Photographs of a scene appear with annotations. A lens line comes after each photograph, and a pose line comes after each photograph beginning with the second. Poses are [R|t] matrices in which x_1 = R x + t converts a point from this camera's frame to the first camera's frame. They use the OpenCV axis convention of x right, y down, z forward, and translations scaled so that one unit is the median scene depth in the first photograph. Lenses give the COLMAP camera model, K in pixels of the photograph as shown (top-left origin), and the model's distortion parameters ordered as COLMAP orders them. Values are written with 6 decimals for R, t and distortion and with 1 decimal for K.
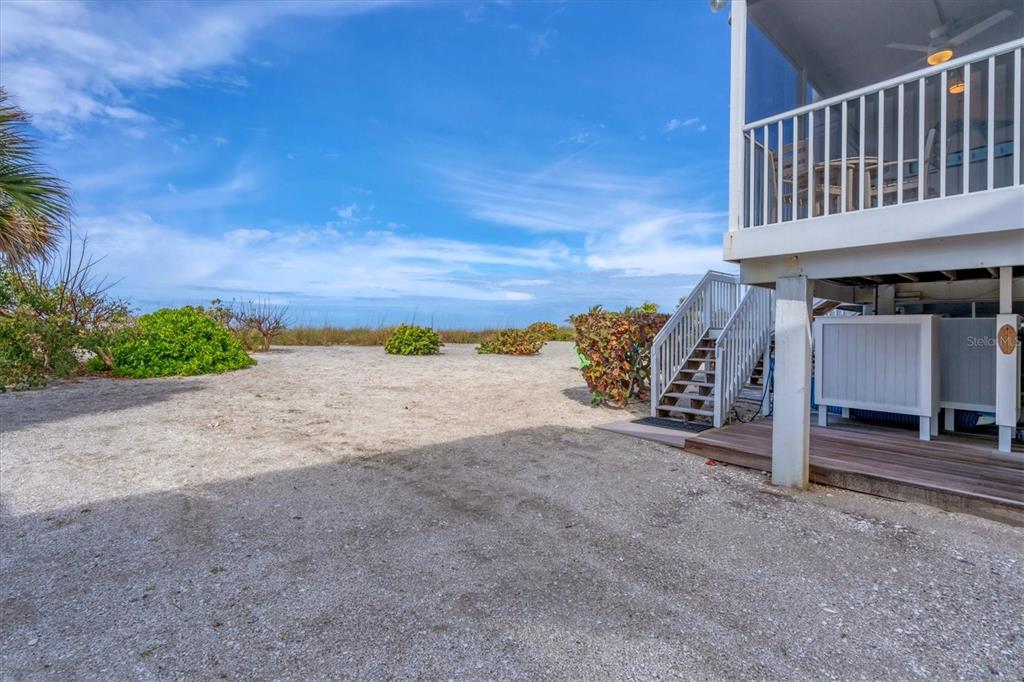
lens RADIAL K [[471.4, 0, 506.8], [0, 471.4, 336.4], [0, 0, 1]] dist [-0.002416, 0.000117]
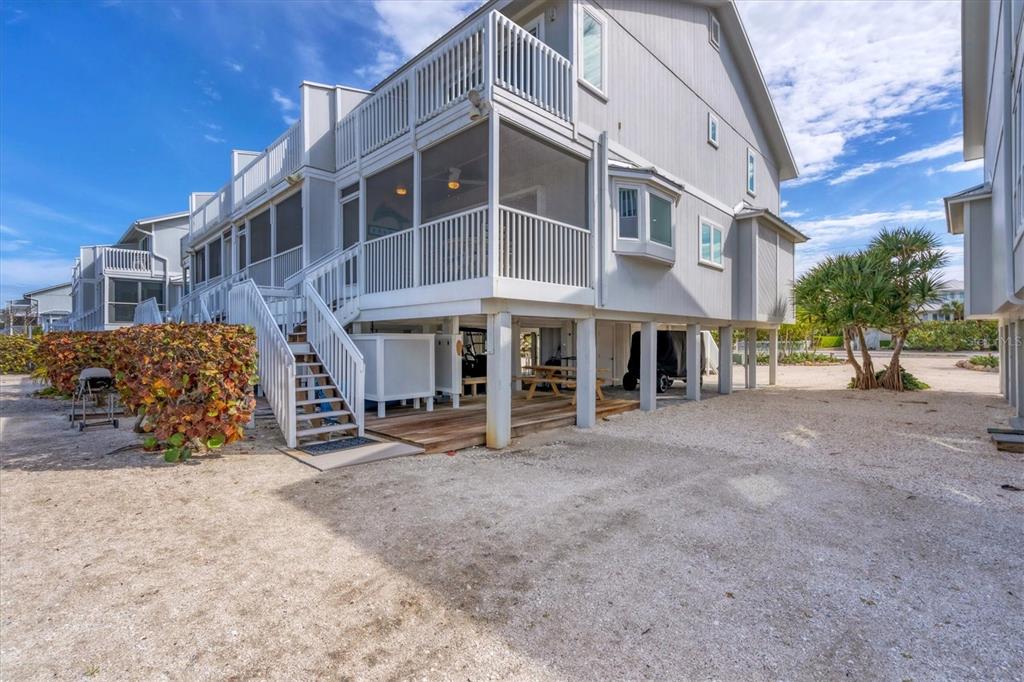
lens RADIAL K [[471.4, 0, 506.8], [0, 471.4, 336.4], [0, 0, 1]] dist [-0.002416, 0.000117]
pose [[-0.083144, 0.004133, 0.996529, -0.923105], [0.005225, 0.999979, -0.003711, -0.040819], [-0.996524, 0.004898, -0.083164, 1.098732]]
